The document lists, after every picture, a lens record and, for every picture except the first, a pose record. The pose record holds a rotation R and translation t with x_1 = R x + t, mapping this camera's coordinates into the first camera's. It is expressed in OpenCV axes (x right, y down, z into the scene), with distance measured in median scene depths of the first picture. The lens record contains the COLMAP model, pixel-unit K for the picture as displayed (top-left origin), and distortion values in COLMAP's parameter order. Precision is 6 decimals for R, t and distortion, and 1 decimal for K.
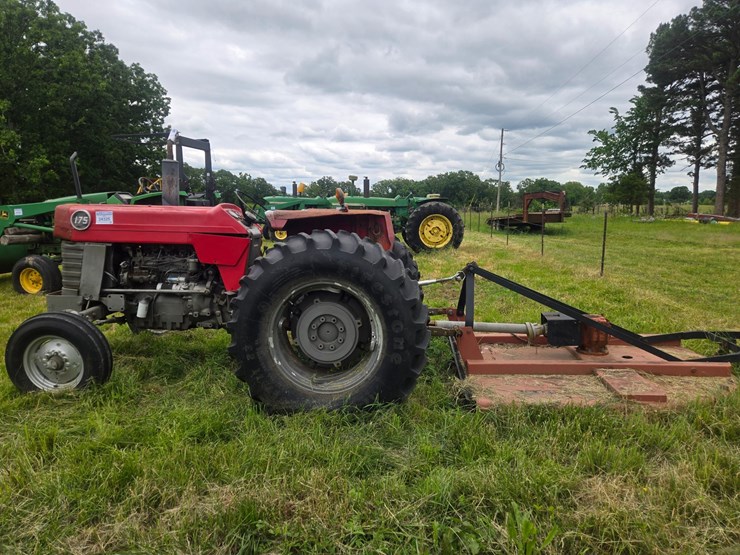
lens RADIAL K [[492.9, 0, 362.1], [0, 492.9, 272.9], [0, 0, 1]] dist [0.079697, -0.057442]
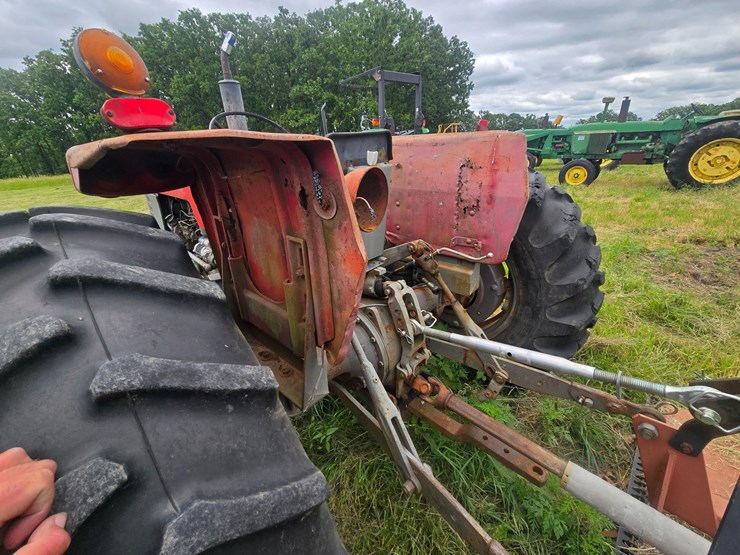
lens RADIAL K [[305.0, 0, 363.8], [0, 305.0, 276.9], [0, 0, 1]] dist [-0.000148, -0.001733]
pose [[0.769904, 0.211904, -0.601950, 0.043607], [-0.037718, 0.956721, 0.288551, -0.026785], [0.637044, -0.199452, 0.744577, 0.243721]]
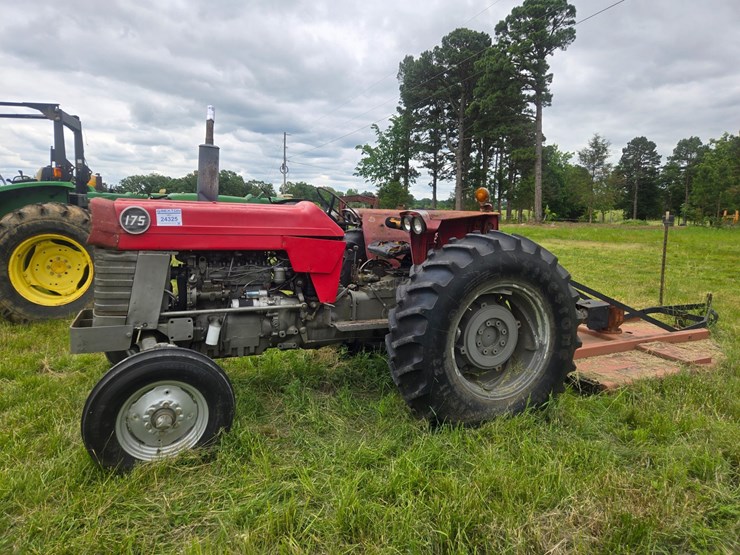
lens RADIAL K [[492.9, 0, 366.4], [0, 492.9, 270.3], [0, 0, 1]] dist [0.079697, -0.057442]
pose [[0.886962, -0.043798, 0.459761, -0.181738], [0.047064, 0.998882, 0.004361, -0.006221], [-0.459438, 0.017770, 0.888032, 0.061631]]
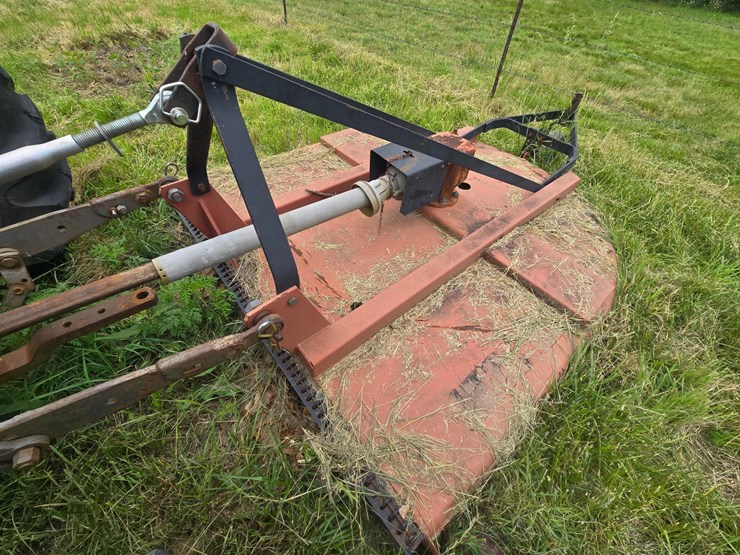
lens RADIAL K [[305.0, 0, 369.8], [0, 305.0, 271.5], [0, 0, 1]] dist [-0.000148, -0.001733]
pose [[0.697145, -0.482050, 0.530676, 0.043397], [0.013469, 0.748882, 0.662567, -0.009708], [-0.716804, -0.454757, 0.528571, 0.247069]]
